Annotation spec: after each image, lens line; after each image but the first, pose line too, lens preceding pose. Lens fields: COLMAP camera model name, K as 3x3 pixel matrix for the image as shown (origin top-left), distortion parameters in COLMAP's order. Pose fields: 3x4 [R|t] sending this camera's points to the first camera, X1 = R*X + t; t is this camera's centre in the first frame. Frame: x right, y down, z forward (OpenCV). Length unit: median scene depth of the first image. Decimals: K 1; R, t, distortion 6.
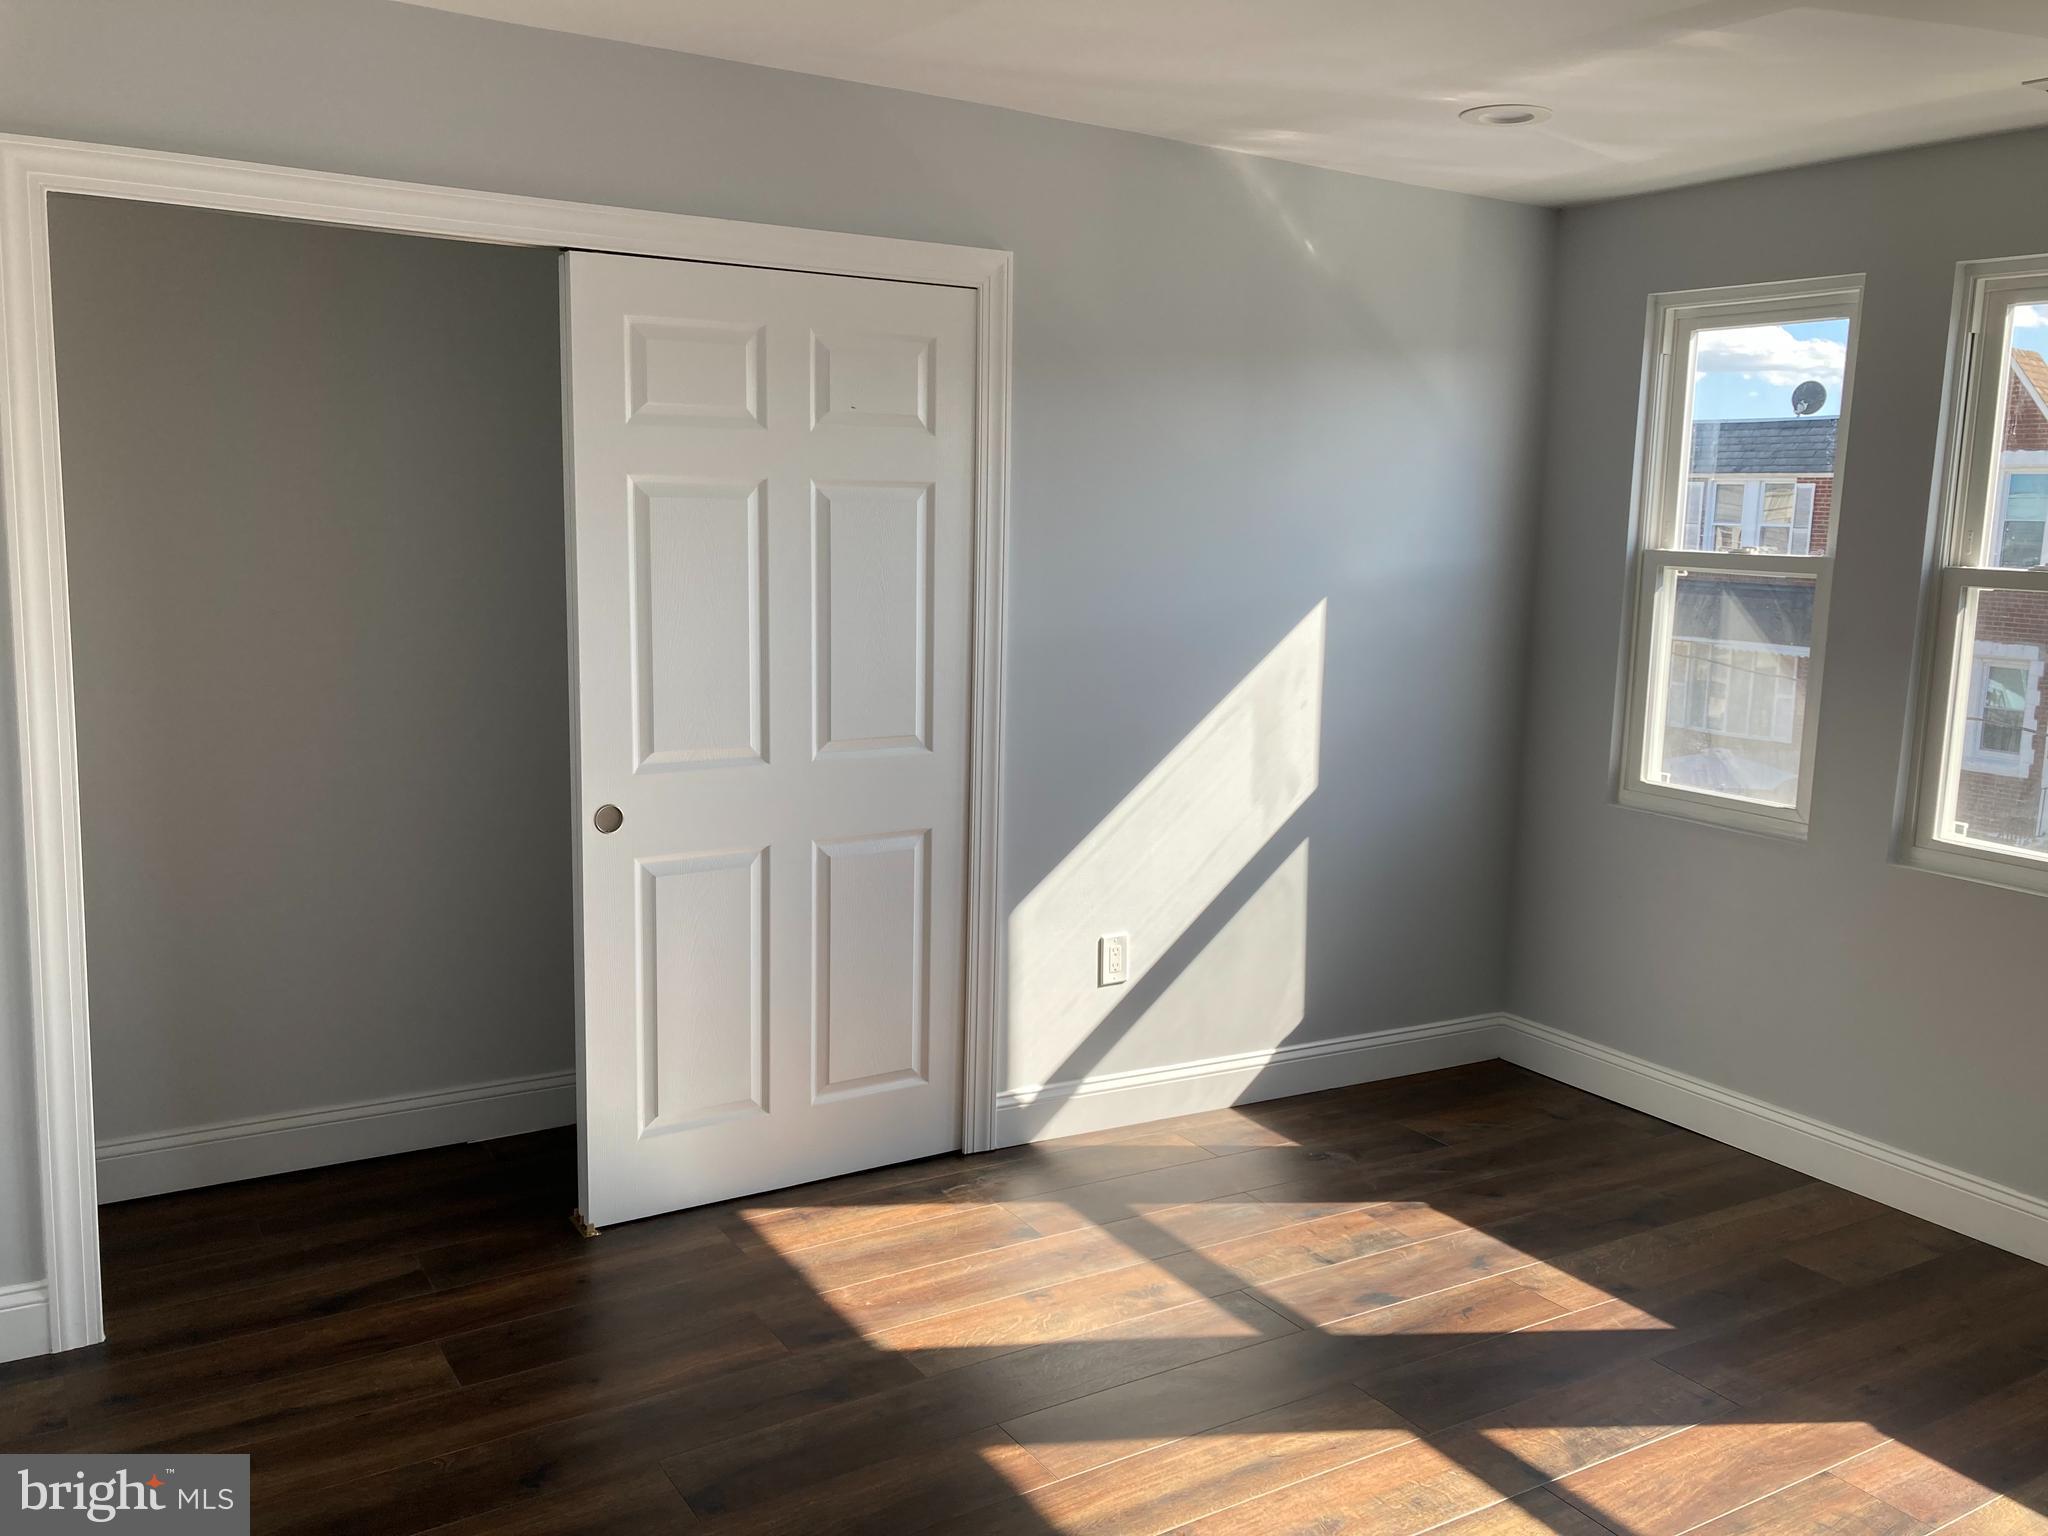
lens RADIAL K [[1687.6, 0, 1024.0], [0, 1687.6, 768.0], [0, 0, 1]] dist [0.022361, 0.000645]
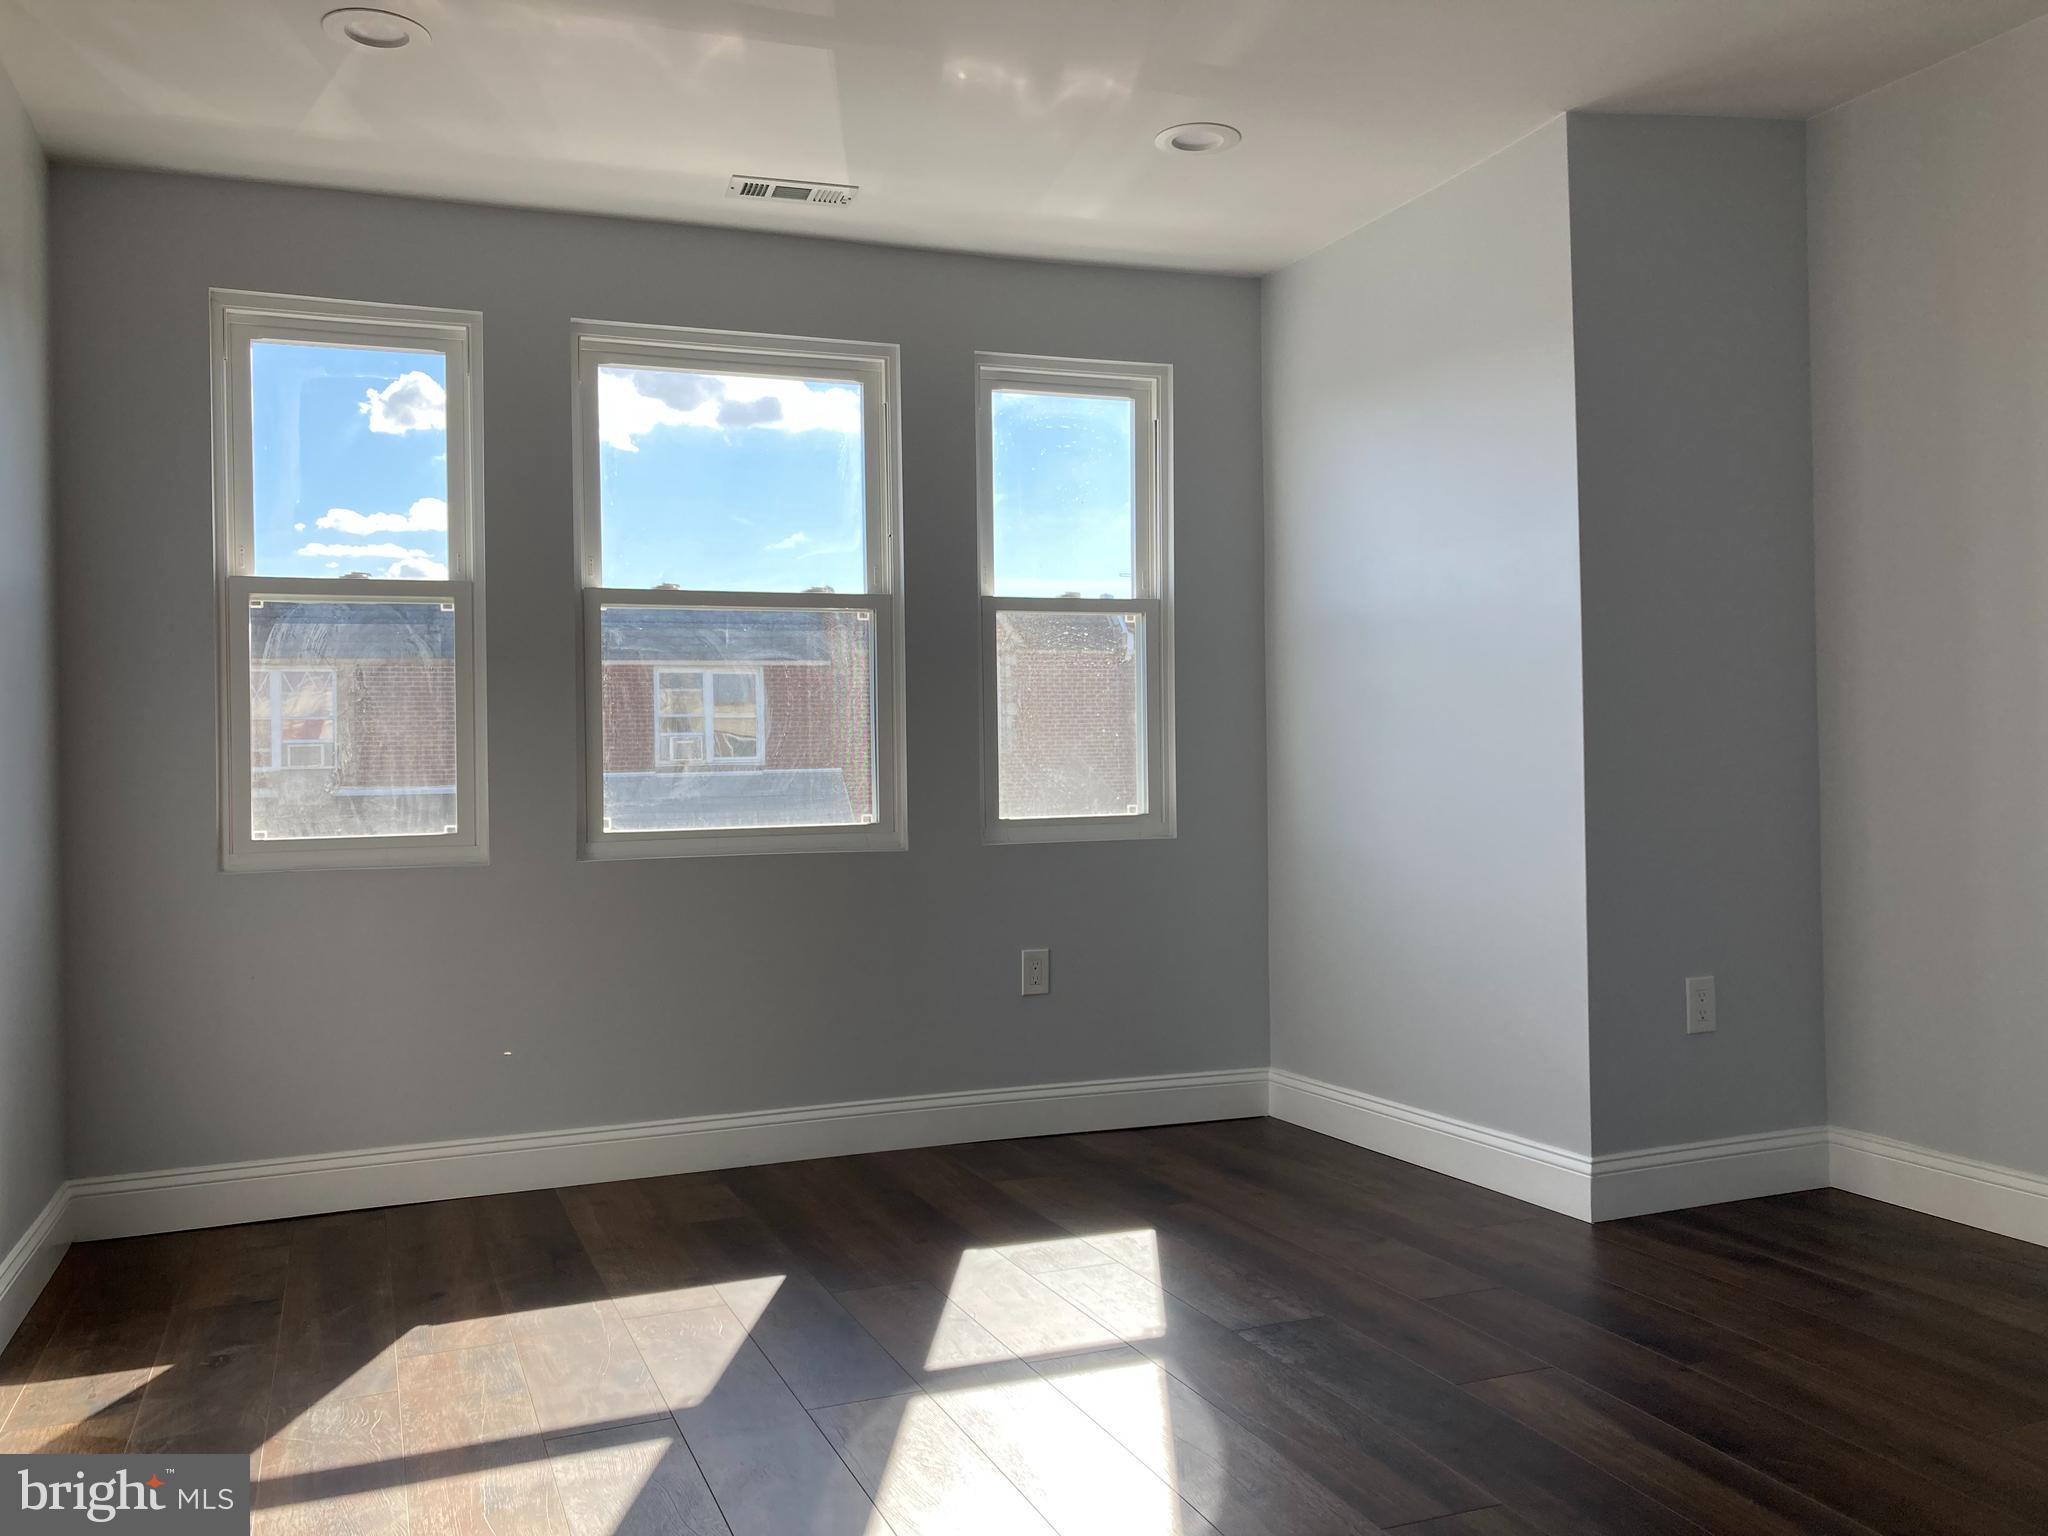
lens RADIAL K [[1687.6, 0, 1024.0], [0, 1687.6, 768.0], [0, 0, 1]] dist [0.022361, 0.000645]
pose [[0.160728, -0.027334, 0.986620, -0.468385], [0.172775, 0.984961, -0.000858, 0.044482], [-0.971759, 0.170601, 0.163034, 0.513135]]
